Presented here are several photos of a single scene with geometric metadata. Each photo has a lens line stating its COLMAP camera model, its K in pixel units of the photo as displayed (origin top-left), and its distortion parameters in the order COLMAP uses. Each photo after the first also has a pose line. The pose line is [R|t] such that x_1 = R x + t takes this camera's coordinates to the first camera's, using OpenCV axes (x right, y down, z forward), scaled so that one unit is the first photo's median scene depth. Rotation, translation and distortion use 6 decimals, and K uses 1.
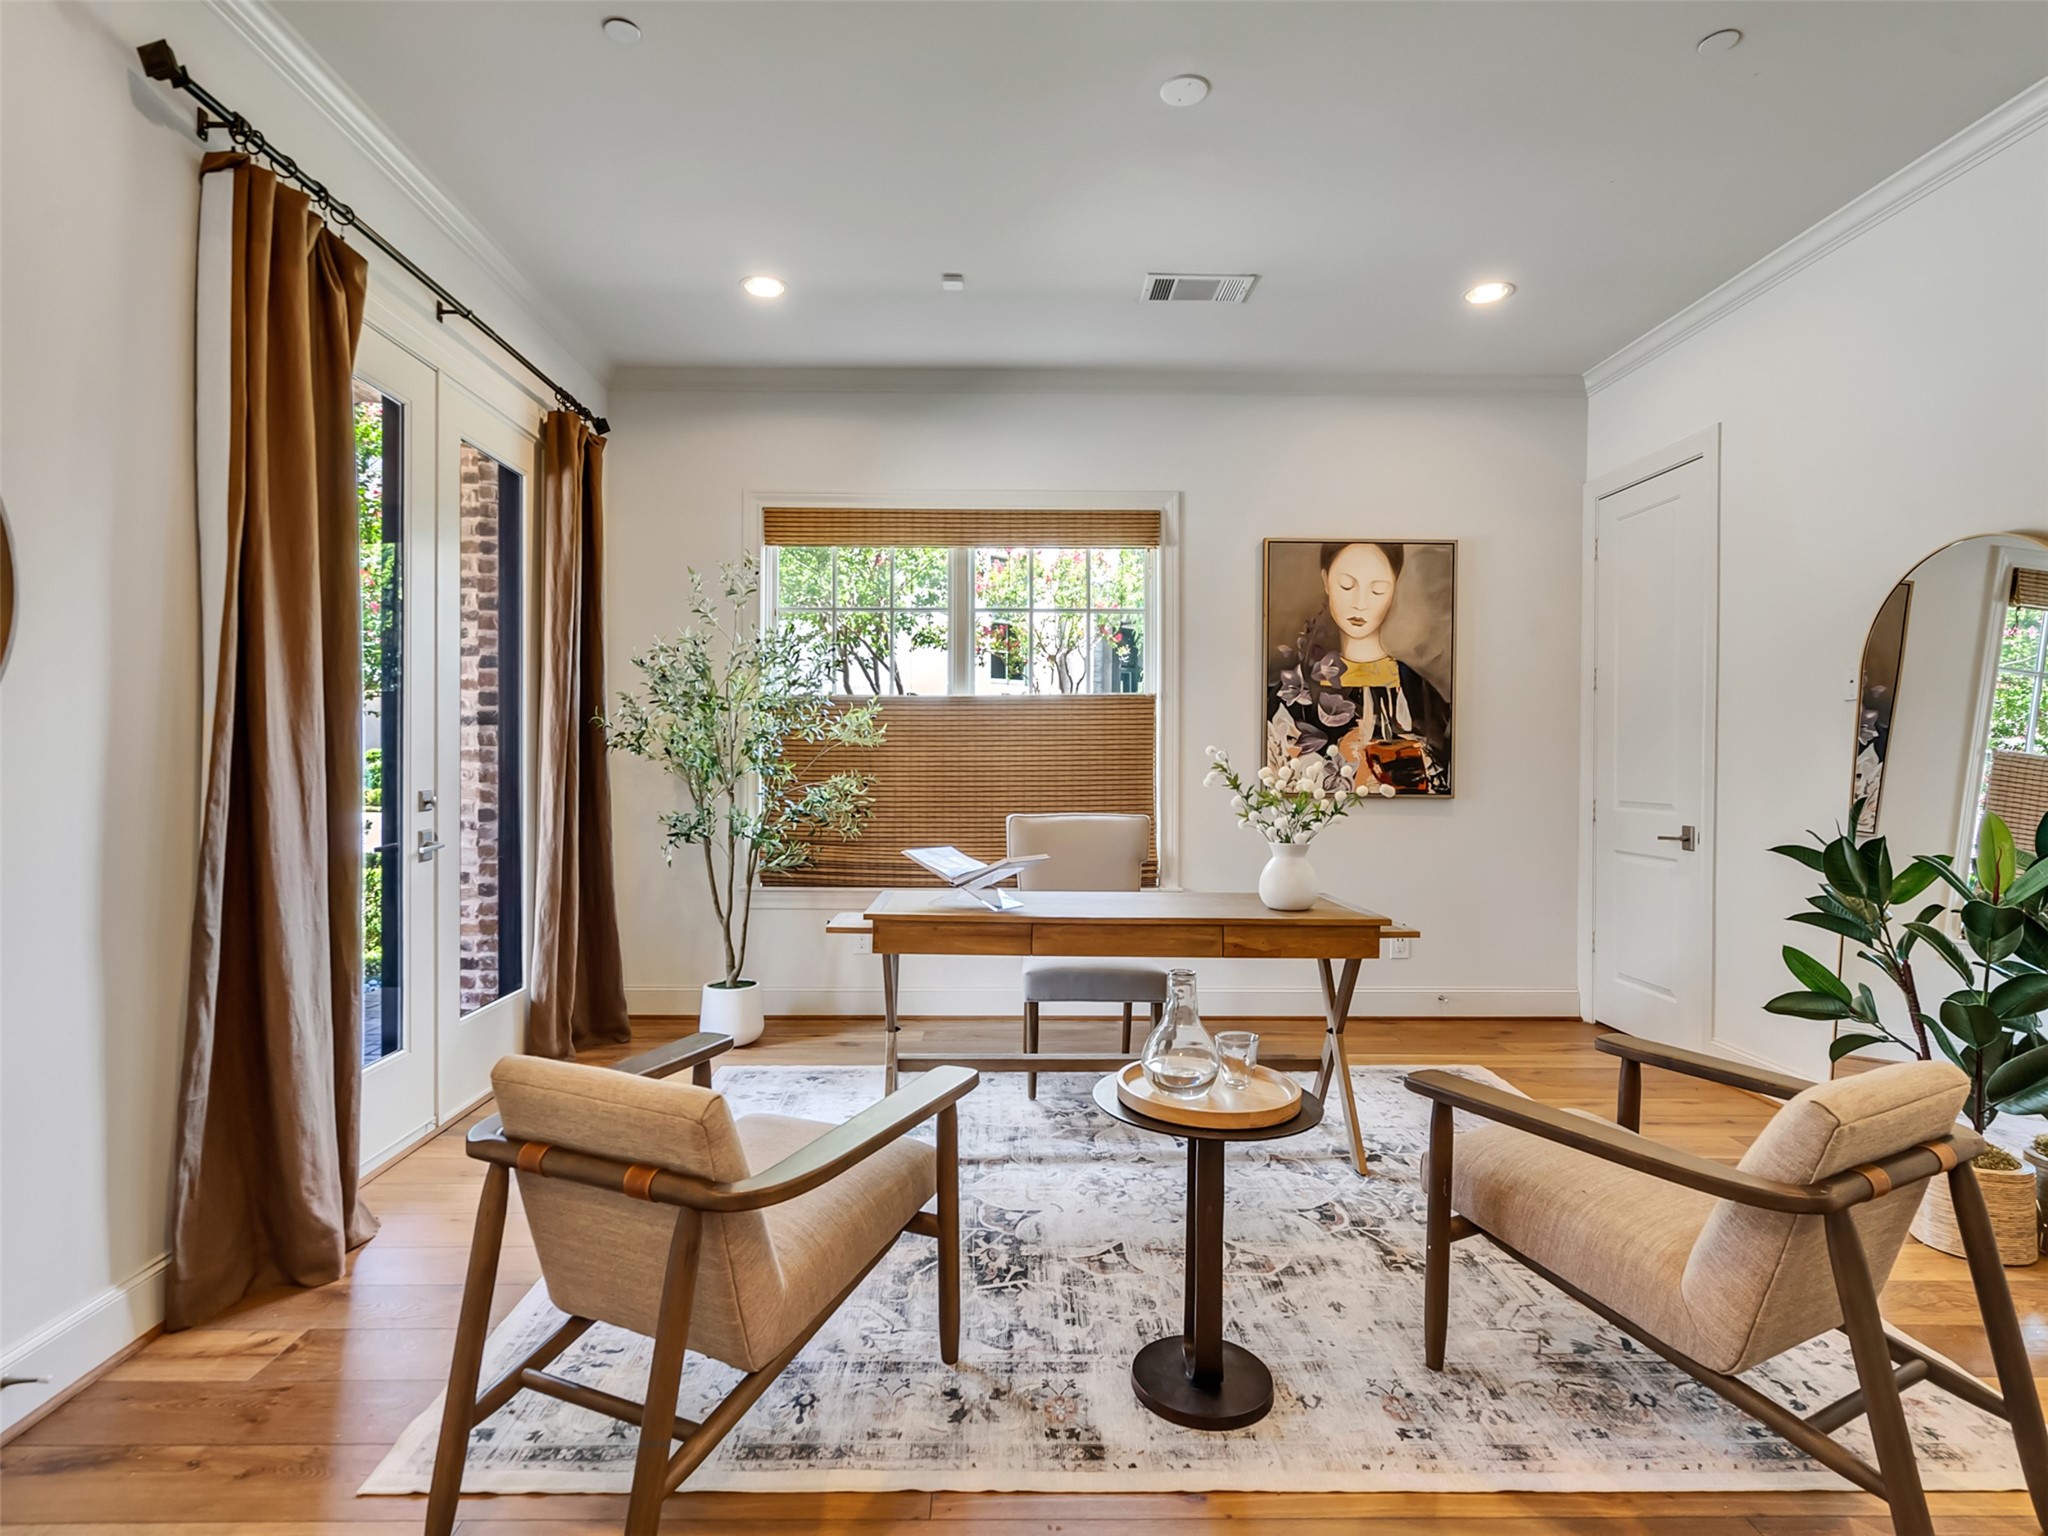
lens RADIAL K [[1048.3, 0, 1002.4], [0, 1048.3, 766.1], [0, 0, 1]] dist [-0.008410, 0.006292]
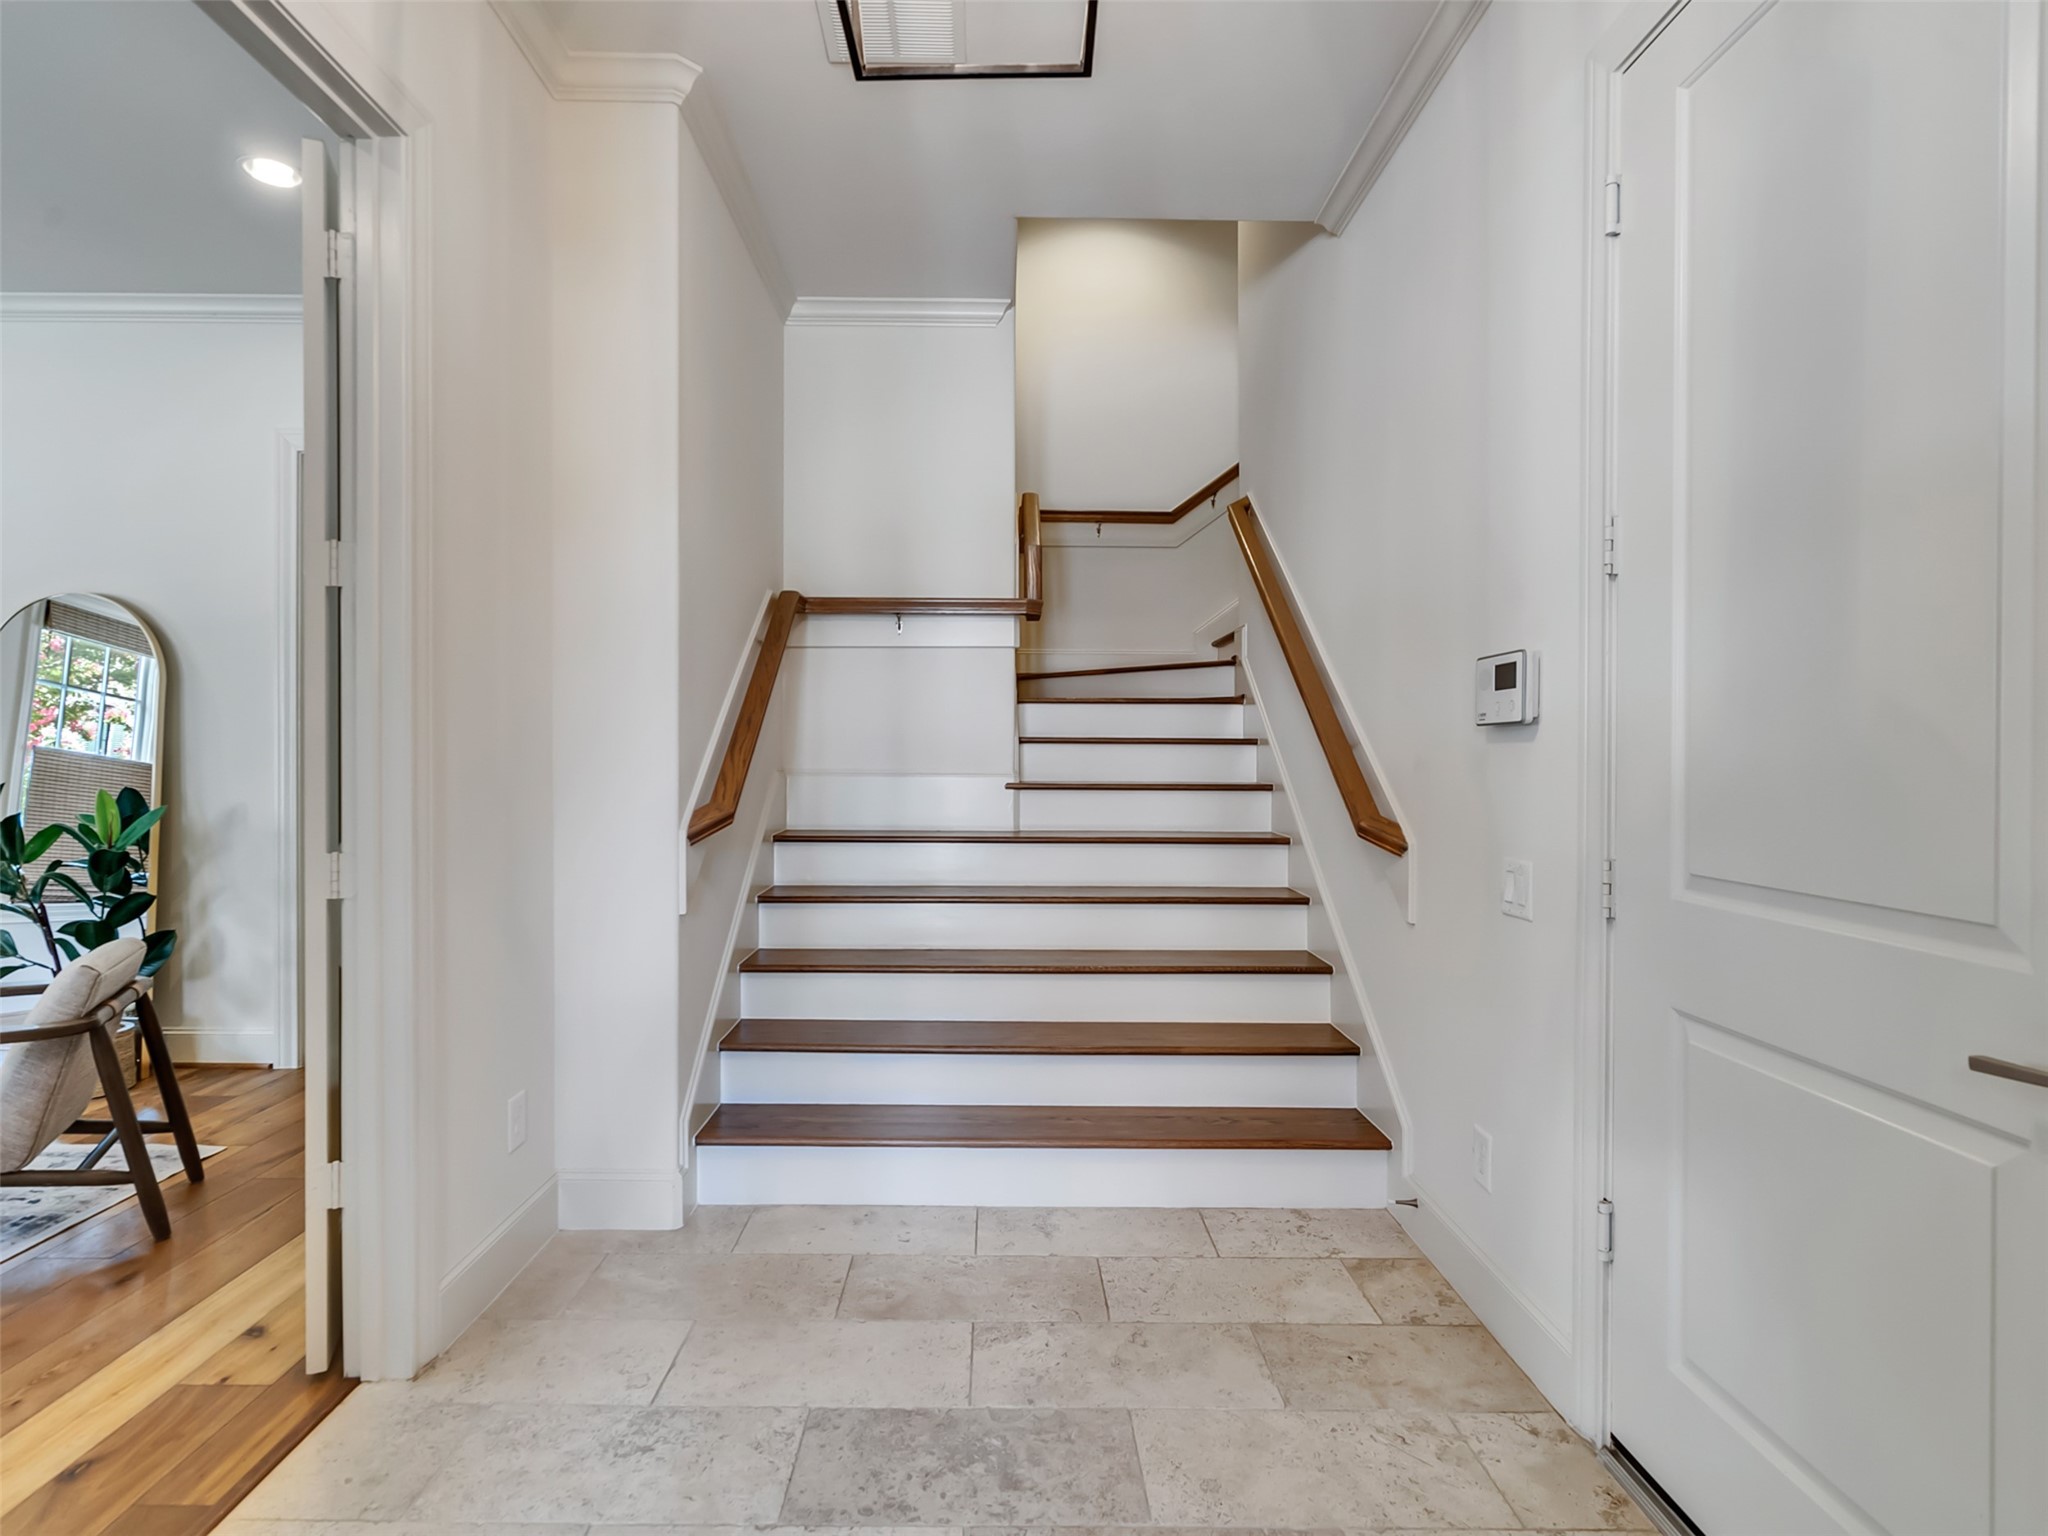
lens RADIAL K [[1048.3, 0, 1002.4], [0, 1048.3, 766.1], [0, 0, 1]] dist [-0.008410, 0.006292]
pose [[0.005293, -0.014021, 0.999888, -0.477610], [0.007536, 0.999874, 0.013981, 0.000960], [-0.999958, 0.007462, 0.005398, -0.248793]]
